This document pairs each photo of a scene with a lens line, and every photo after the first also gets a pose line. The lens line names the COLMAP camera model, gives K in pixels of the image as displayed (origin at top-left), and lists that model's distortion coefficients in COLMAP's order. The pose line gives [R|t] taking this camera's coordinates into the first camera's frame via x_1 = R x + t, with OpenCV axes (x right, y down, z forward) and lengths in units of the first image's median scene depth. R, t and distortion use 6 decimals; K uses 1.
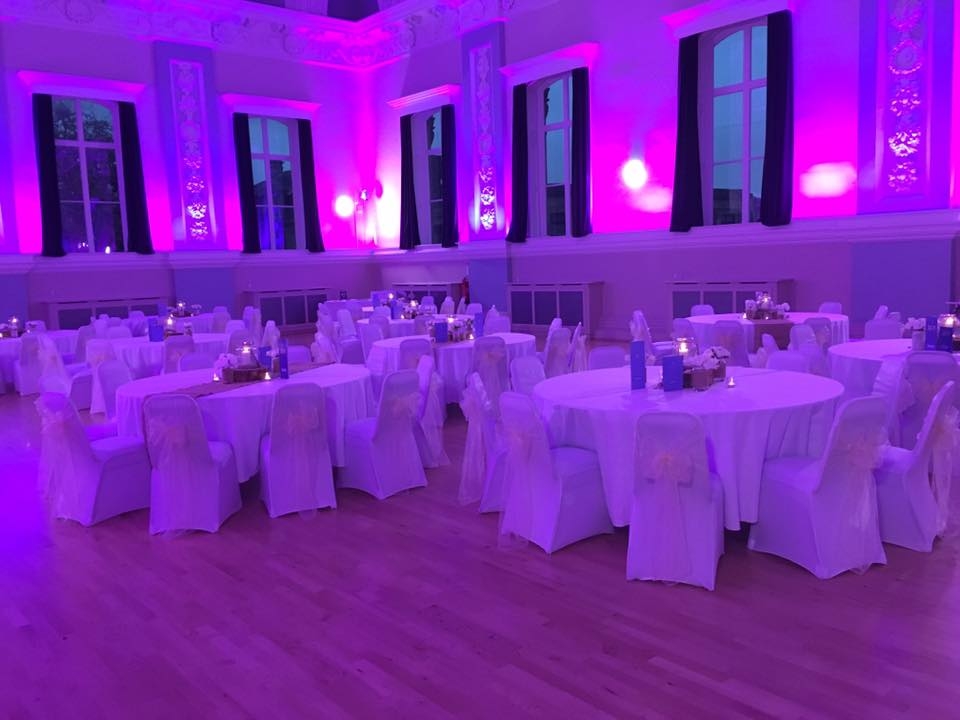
lens RADIAL K [[832.4, 0, 490.9], [0, 832.4, 363.2], [0, 0, 1]] dist [0.055420, -0.083382]
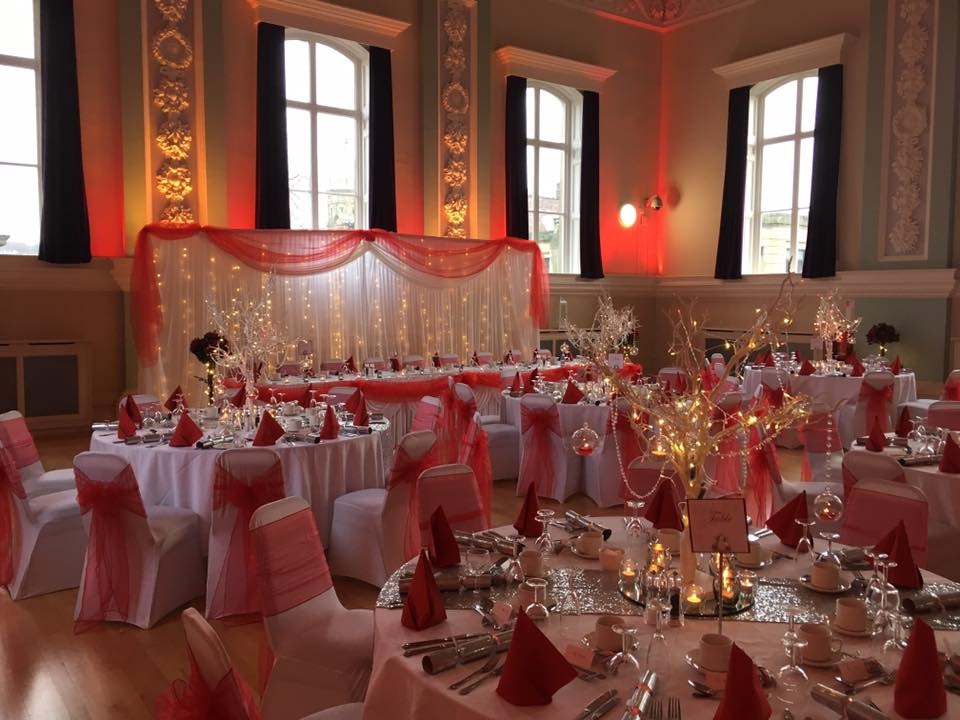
lens RADIAL K [[832.4, 0, 473.3], [0, 832.4, 358.8], [0, 0, 1]] dist [0.055420, -0.083382]
pose [[0.993810, 0.051360, -0.098510, -0.247682], [-0.055935, 0.997453, -0.044259, -0.029596], [0.095986, 0.049495, 0.994151, 0.303093]]
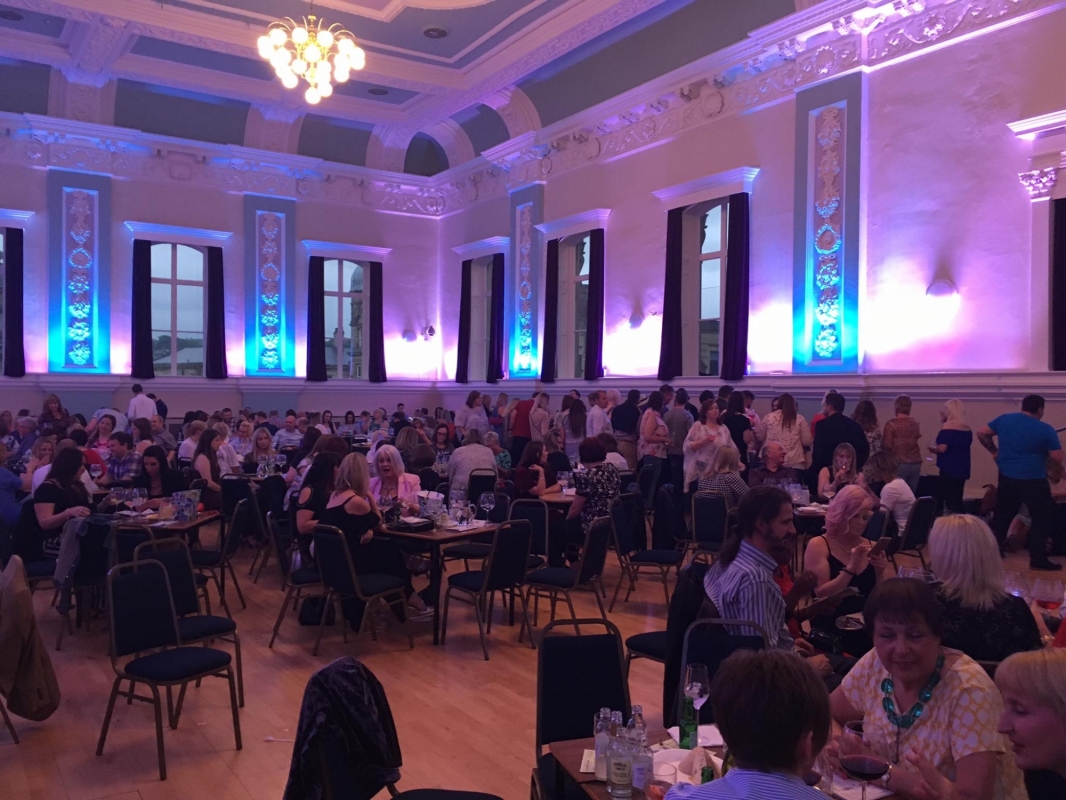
lens RADIAL K [[924.3, 0, 529.6], [0, 924.3, 390.2], [0, 0, 1]] dist [0.055420, -0.083382]
pose [[0.988938, 0.044246, -0.141573, 0.157739], [-0.061114, 0.991237, -0.117106, 0.004978], [0.135151, 0.124462, 0.982977, -0.146840]]
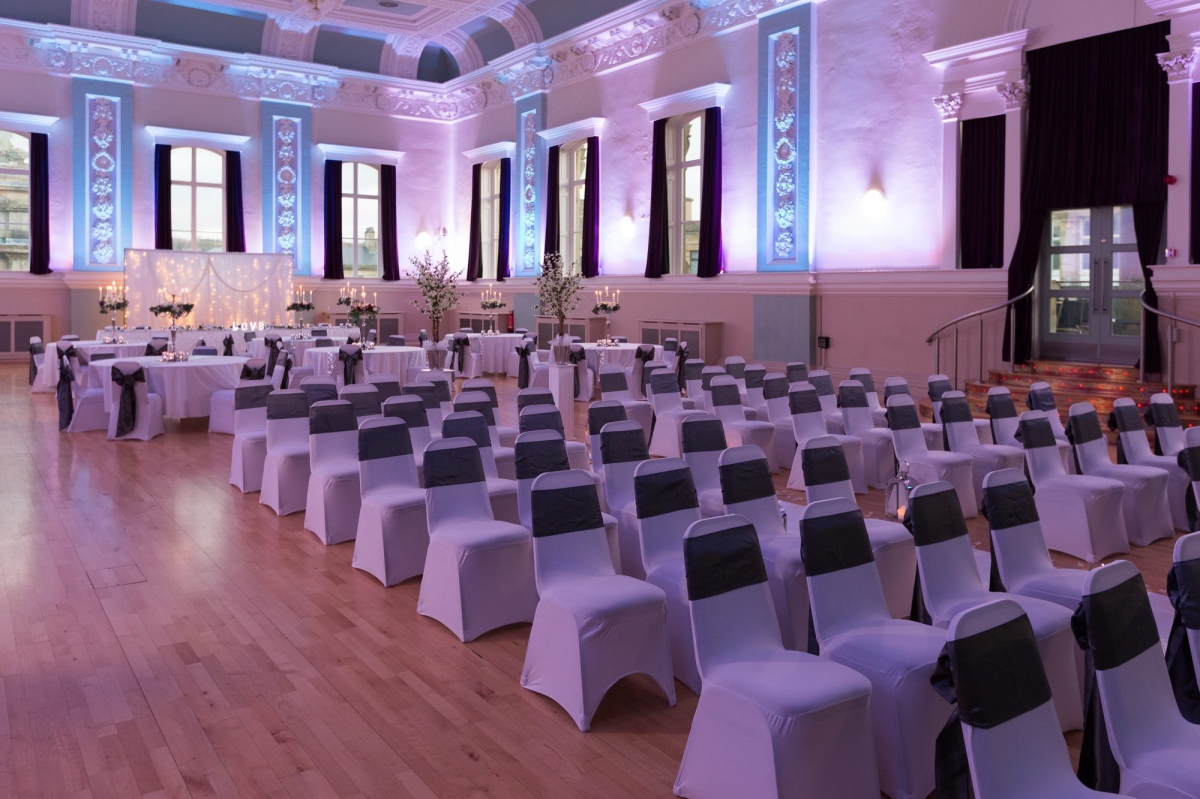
lens RADIAL K [[954.5, 0, 612.7], [0, 954.5, 310.7], [0, 0, 1]] dist [-0.010576, 0.010517]
pose [[0.993725, 0.047131, -0.101437, 0.224004], [-0.057382, 0.993267, -0.100638, 0.019539], [0.096011, 0.105827, 0.989739, -0.240901]]
